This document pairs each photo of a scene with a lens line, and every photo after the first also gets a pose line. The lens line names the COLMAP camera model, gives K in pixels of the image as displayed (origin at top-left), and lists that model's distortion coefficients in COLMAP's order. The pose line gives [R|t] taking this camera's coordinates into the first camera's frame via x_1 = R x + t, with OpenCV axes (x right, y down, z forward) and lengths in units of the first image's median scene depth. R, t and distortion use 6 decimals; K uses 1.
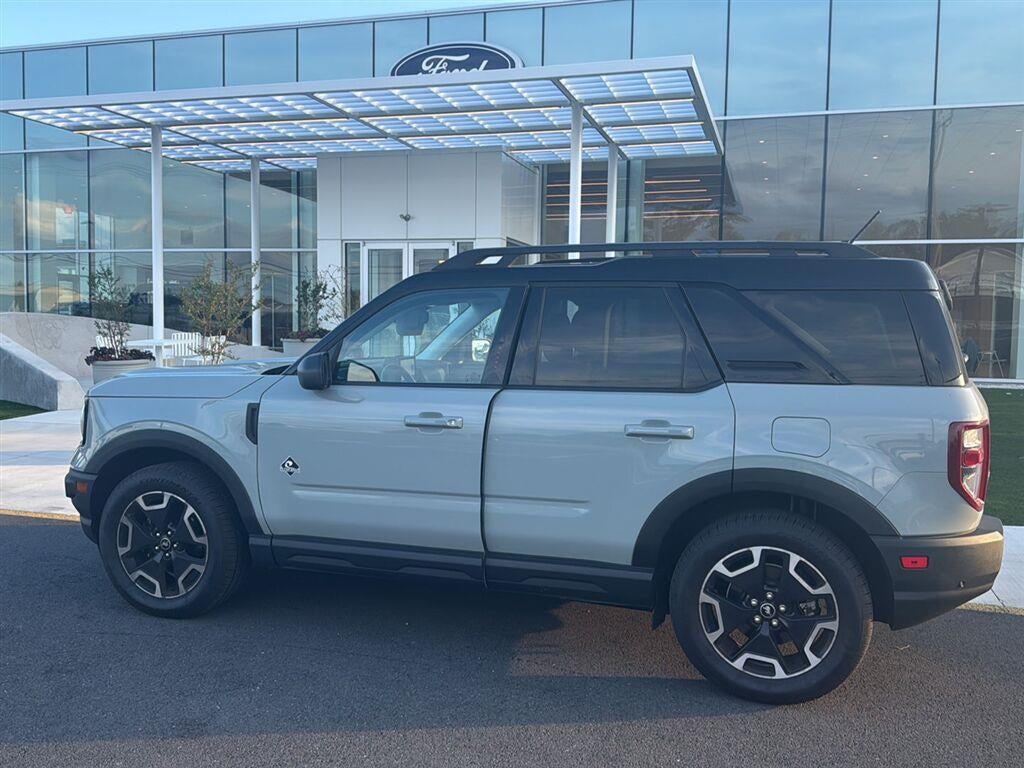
lens RADIAL K [[888.2, 0, 512.0], [0, 888.2, 384.0], [0, 0, 1]] dist [0.154217, -0.295862]
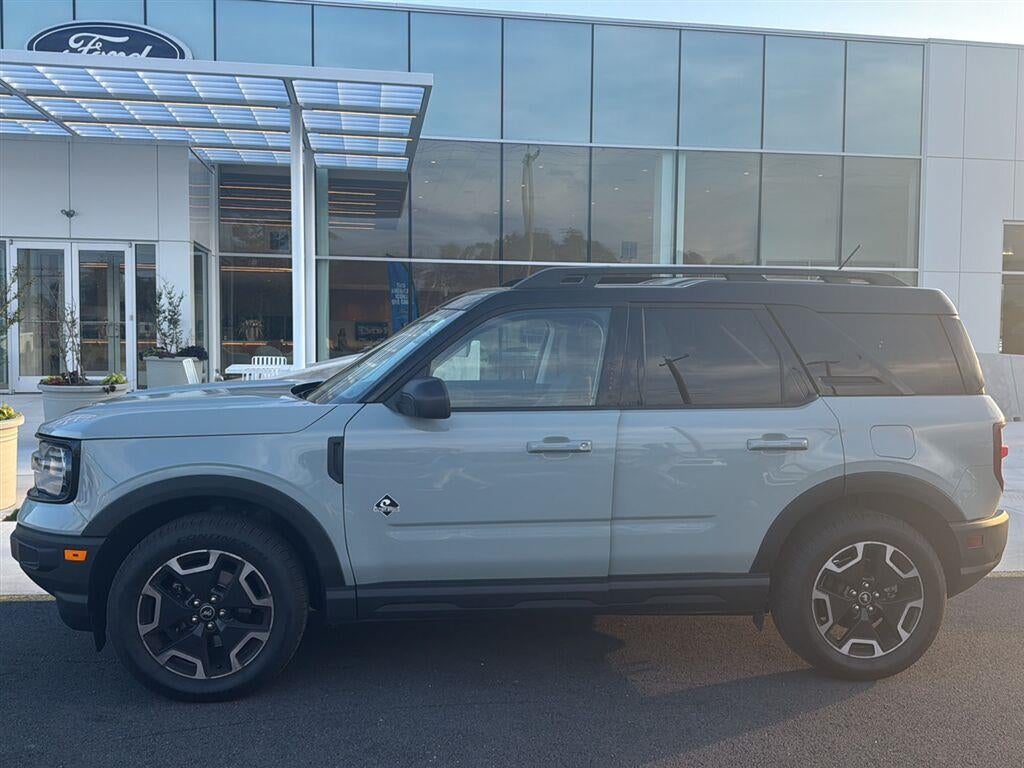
lens RADIAL K [[895.5, 0, 508.3], [0, 895.5, 382.7], [0, 0, 1]] dist [0.145782, -0.290221]
pose [[0.904022, -0.024853, 0.426762, -0.485564], [0.030622, 0.999509, -0.006660, -0.019301], [-0.426387, 0.019089, 0.904340, 0.127432]]
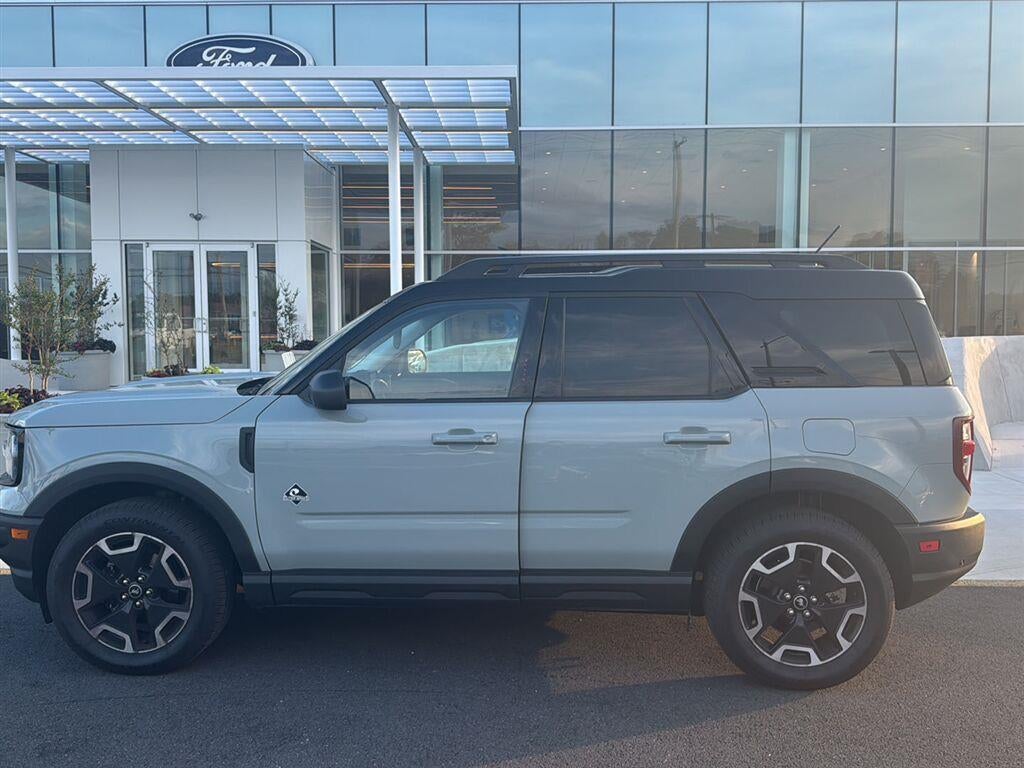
lens RADIAL K [[895.5, 0, 508.3], [0, 895.5, 382.7], [0, 0, 1]] dist [0.145782, -0.290221]
pose [[0.964079, -0.030396, 0.263870, -0.261543], [0.032023, 0.999485, -0.001863, -0.012993], [-0.263678, 0.010246, 0.964556, 0.046706]]
